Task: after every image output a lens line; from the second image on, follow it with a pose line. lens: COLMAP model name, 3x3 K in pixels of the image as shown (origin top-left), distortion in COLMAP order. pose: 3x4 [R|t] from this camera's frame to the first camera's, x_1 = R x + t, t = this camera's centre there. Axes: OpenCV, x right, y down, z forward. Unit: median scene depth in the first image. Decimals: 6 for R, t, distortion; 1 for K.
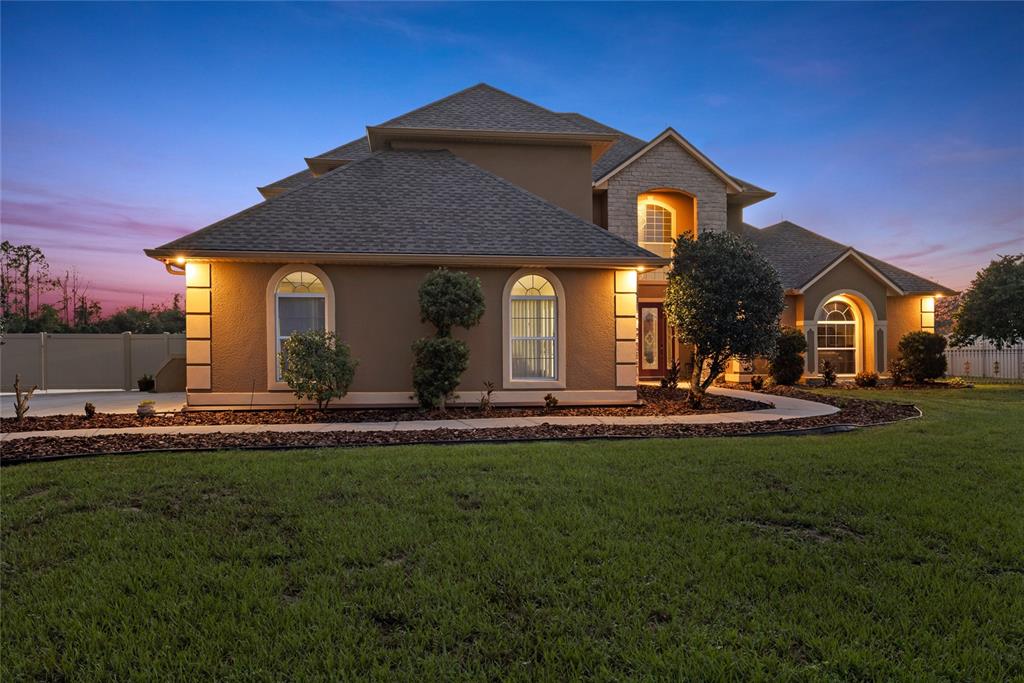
lens RADIAL K [[768.7, 0, 512.0], [0, 768.7, 341.5], [0, 0, 1]] dist [0.009683, 0.001985]
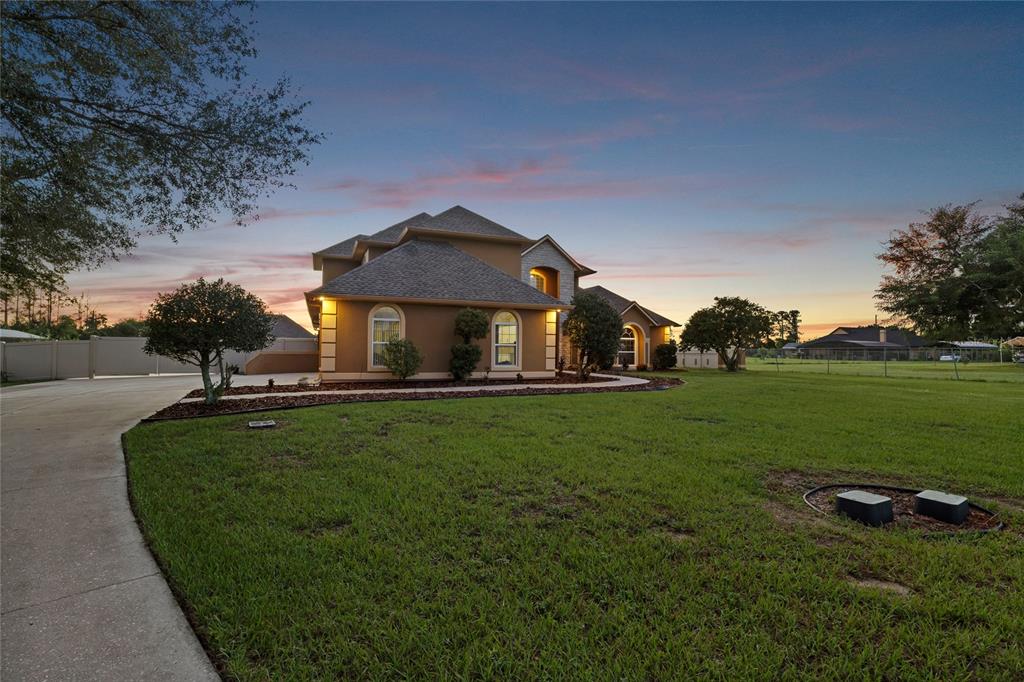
lens RADIAL K [[463.3, 0, 512.0], [0, 463.3, 341.0], [0, 0, 1]] dist [-0.000333, 0.000041]
pose [[0.971031, 0.014930, 0.238485, -0.213993], [-0.011885, 0.999829, -0.014199, 0.002278], [-0.238656, 0.010953, 0.971042, -0.124228]]
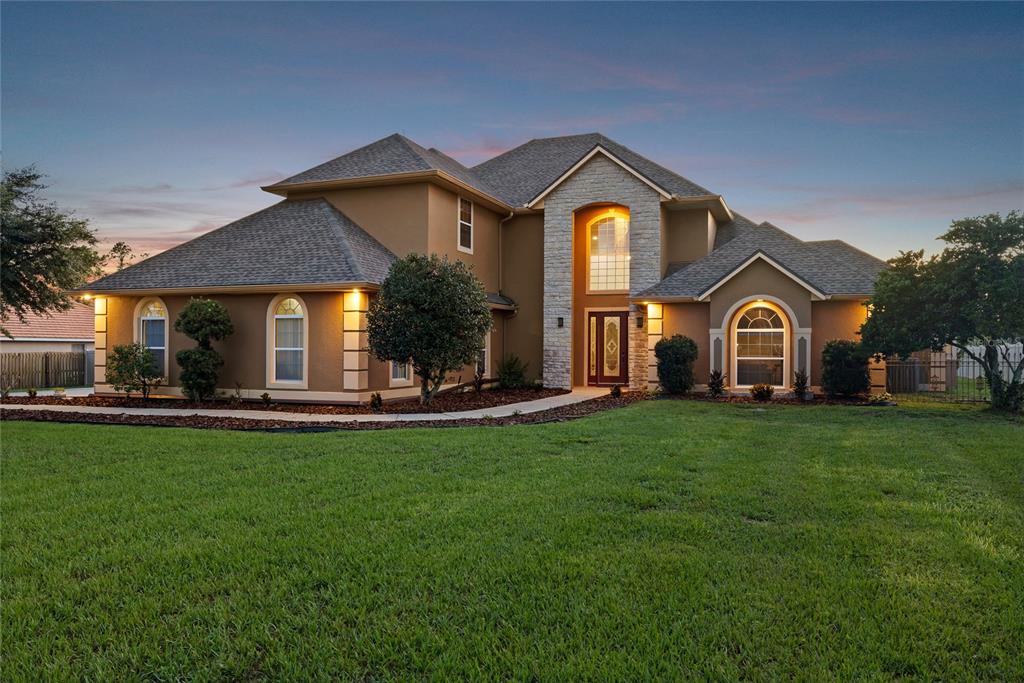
lens RADIAL K [[737.5, 0, 512.0], [0, 737.5, 341.5], [0, 0, 1]] dist [-0.002872, 0.000979]
pose [[0.875807, 0.000189, -0.482661, 0.848527], [-0.001258, 0.999997, -0.001893, -0.013240], [0.482660, 0.002265, 0.875805, 0.104110]]
